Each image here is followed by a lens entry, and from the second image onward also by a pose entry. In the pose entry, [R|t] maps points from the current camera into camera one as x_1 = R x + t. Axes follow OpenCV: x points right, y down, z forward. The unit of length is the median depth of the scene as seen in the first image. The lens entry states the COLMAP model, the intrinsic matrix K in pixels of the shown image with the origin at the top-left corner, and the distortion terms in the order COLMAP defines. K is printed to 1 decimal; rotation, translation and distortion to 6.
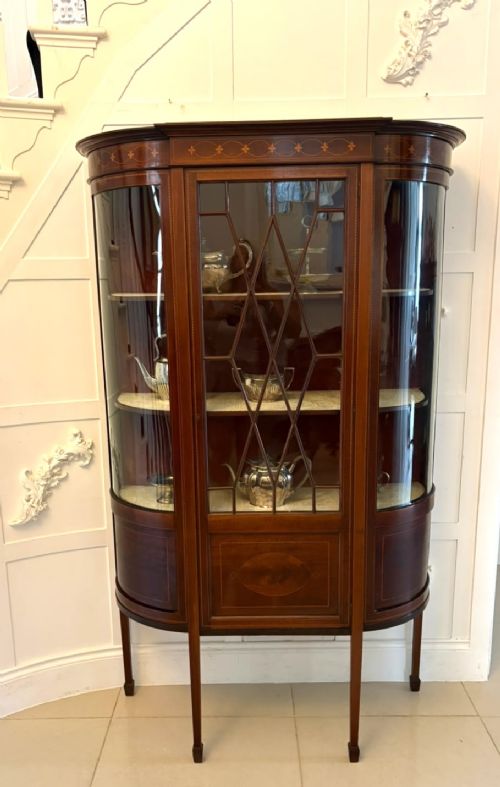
lens RADIAL K [[664.8, 0, 239.6], [0, 664.8, 429.7], [0, 0, 1]] dist [0.010187, -0.004495]
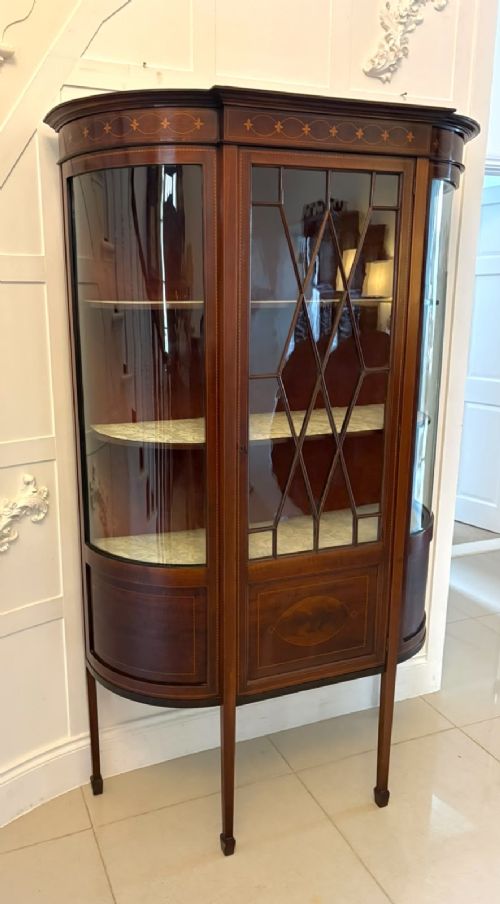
lens RADIAL K [[685.8, 0, 198.1], [0, 685.8, 455.7], [0, 0, 1]] dist [0.006493, -0.010959]
pose [[0.931323, -0.073265, 0.356748, -0.385354], [0.071314, 0.997280, 0.018640, -0.027240], [-0.357143, 0.008081, 0.934015, 0.196192]]
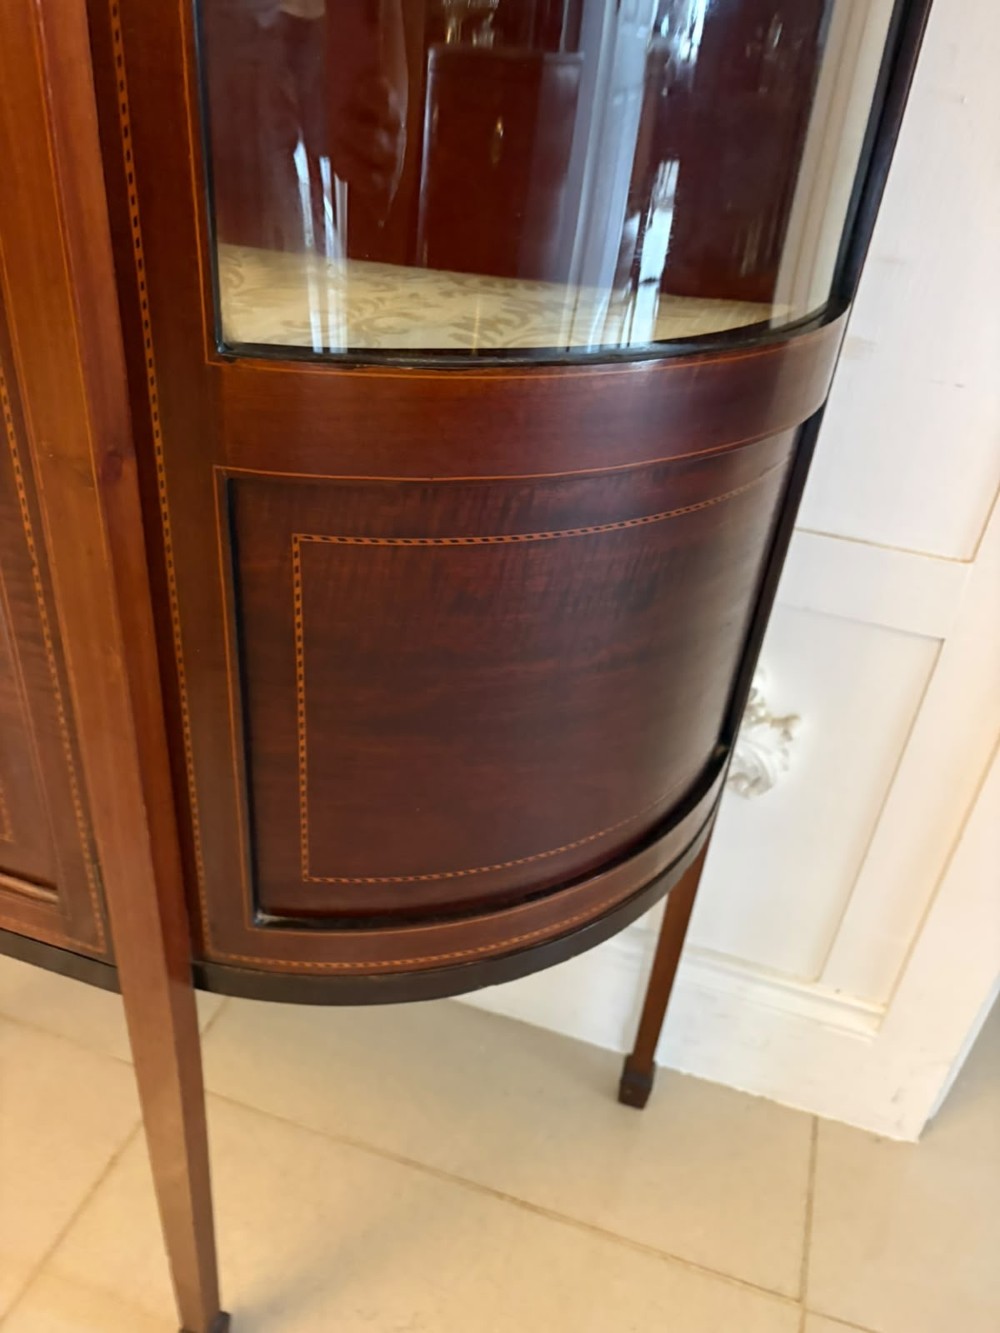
lens RADIAL K [[1013.4, 0, 497.1], [0, 1013.4, 679.9], [0, 0, 1]] dist [-0.001751, 0.009362]
pose [[0.949192, 0.244390, -0.198263, 0.301074], [-0.162980, 0.920693, 0.354628, 0.097876], [0.269207, -0.304298, 0.913745, 0.767001]]
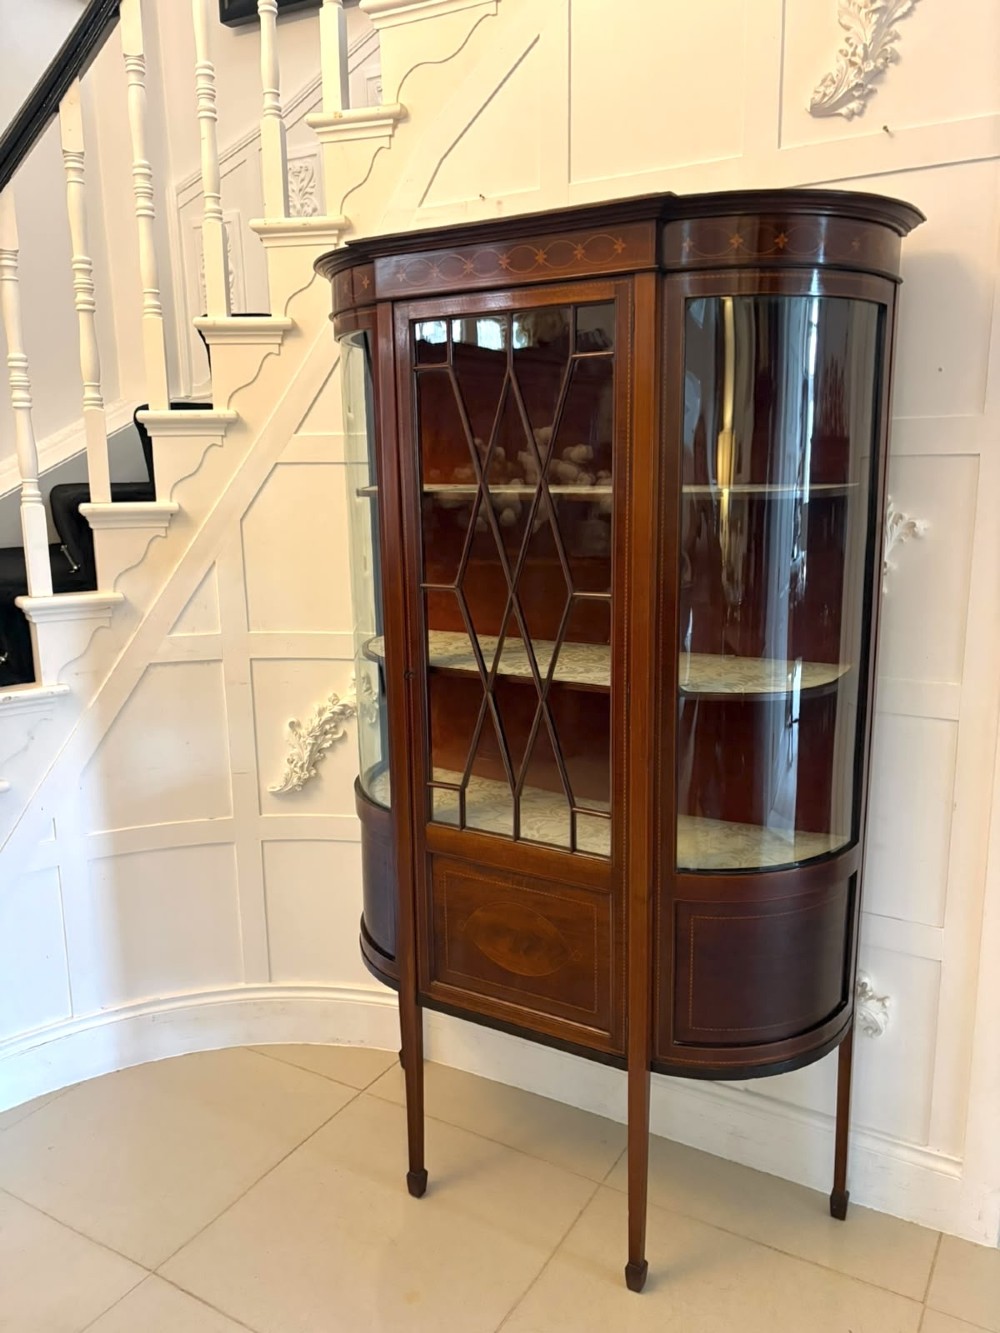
lens RADIAL K [[1009.4, 0, 501.6], [0, 1009.4, 654.4], [0, 0, 1]] dist [0.000958, -0.003015]
pose [[0.866139, 0.098816, -0.489937, 0.458702], [-0.108308, 0.994076, 0.009024, -0.051230], [0.487927, 0.045248, 0.871711, 0.152579]]
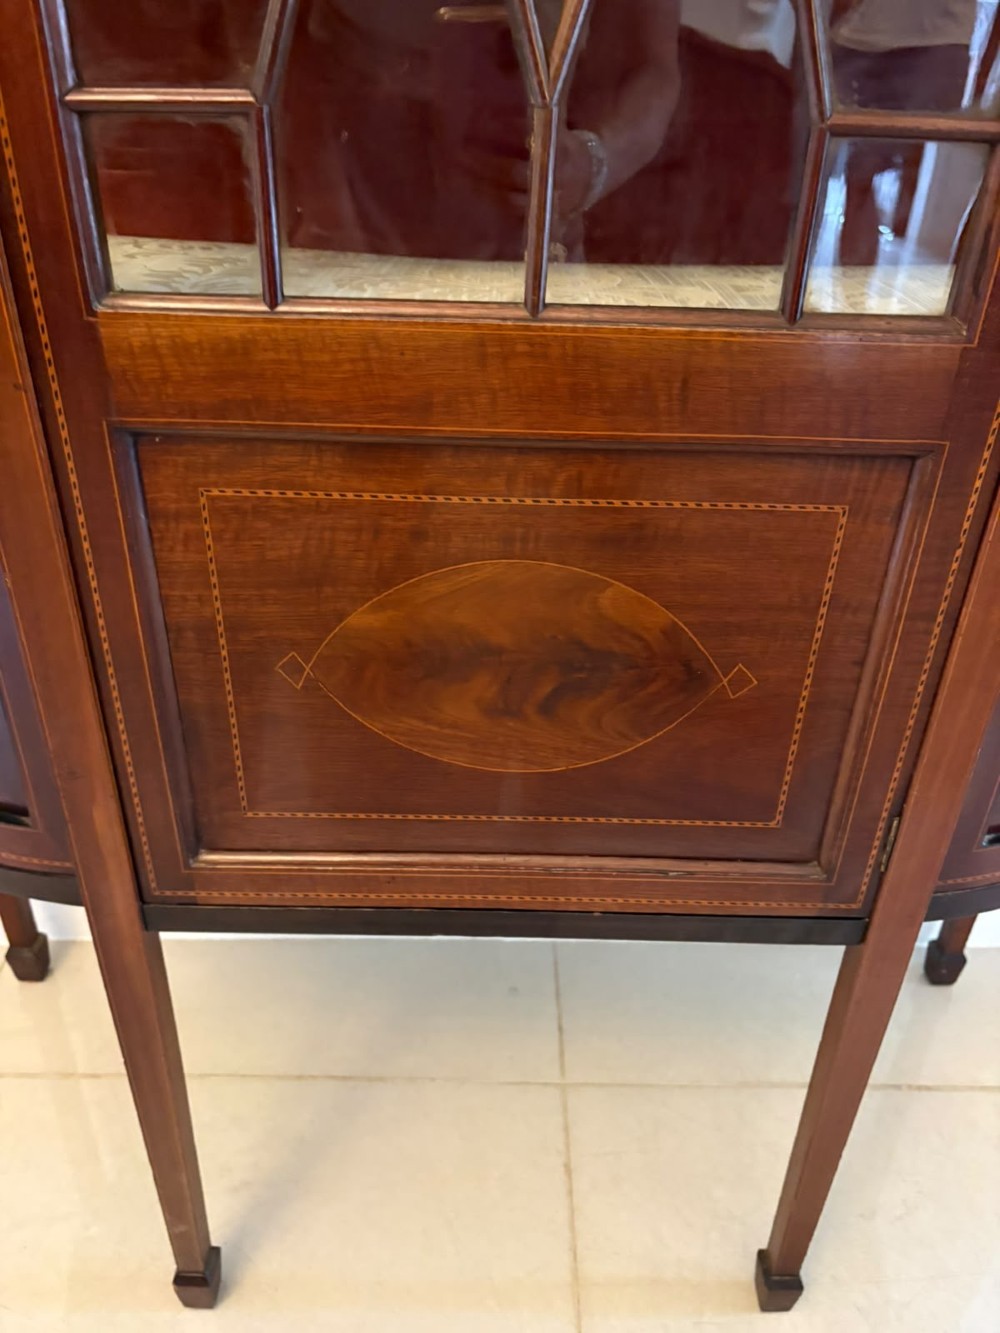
lens RADIAL K [[1009.4, 0, 501.6], [0, 1009.4, 654.4], [0, 0, 1]] dist [0.000958, -0.003015]
pose [[0.998821, 0.033266, 0.035364, 0.036664], [-0.042671, 0.948942, 0.312551, 0.120712], [-0.023162, -0.313691, 0.949242, 0.709172]]
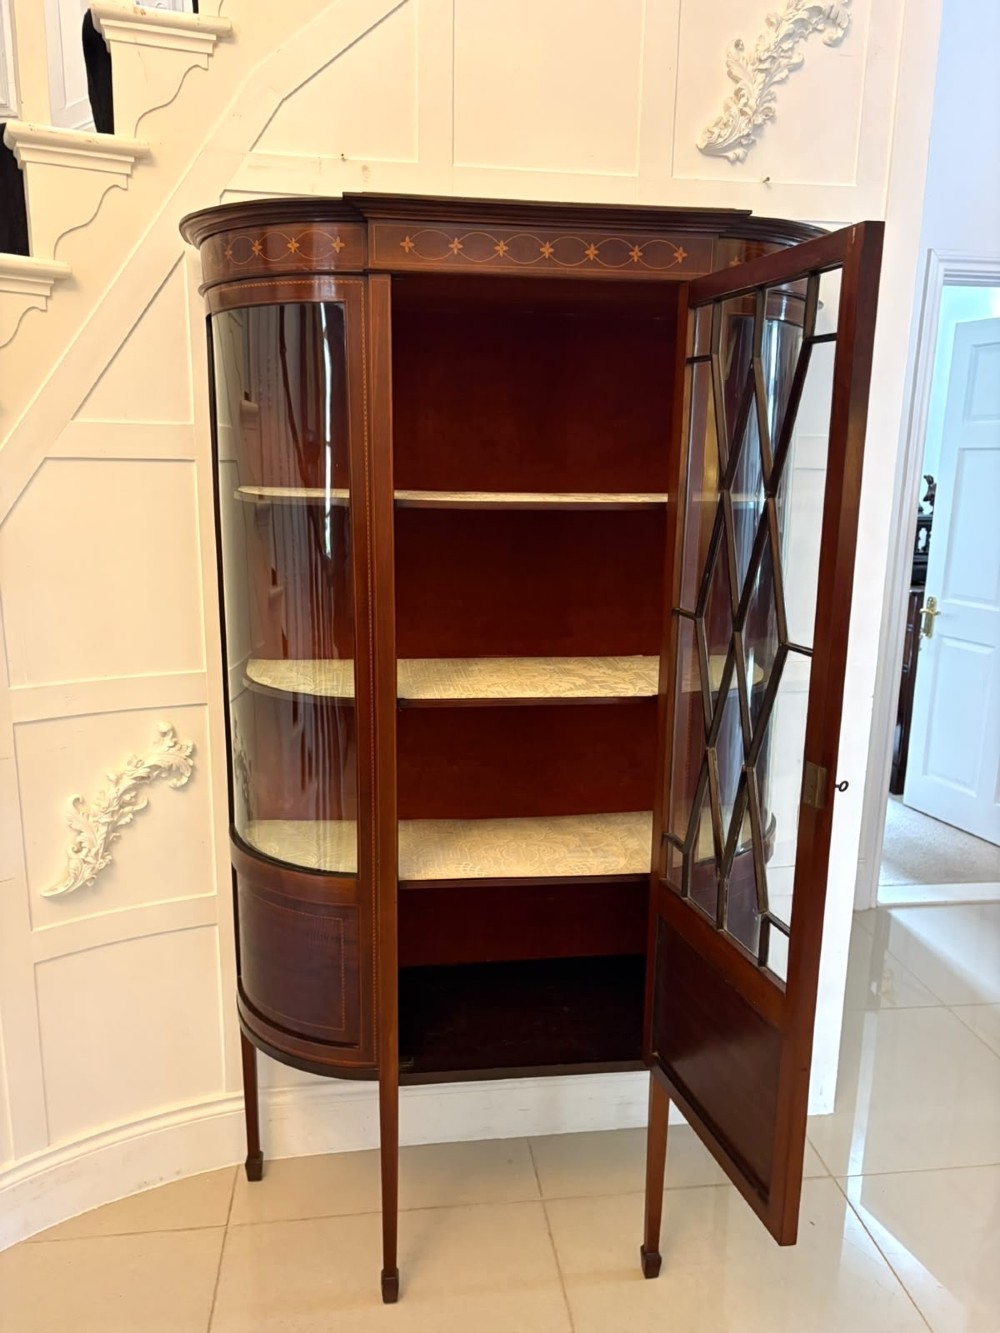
lens RADIAL K [[1013.4, 0, 497.1], [0, 1013.4, 679.9], [0, 0, 1]] dist [-0.001751, 0.009362]
pose [[0.989453, 0.000816, 0.144850, -0.101317], [-0.000401, 0.999996, -0.002891, -0.039279], [-0.144852, 0.002803, 0.989449, 0.115063]]
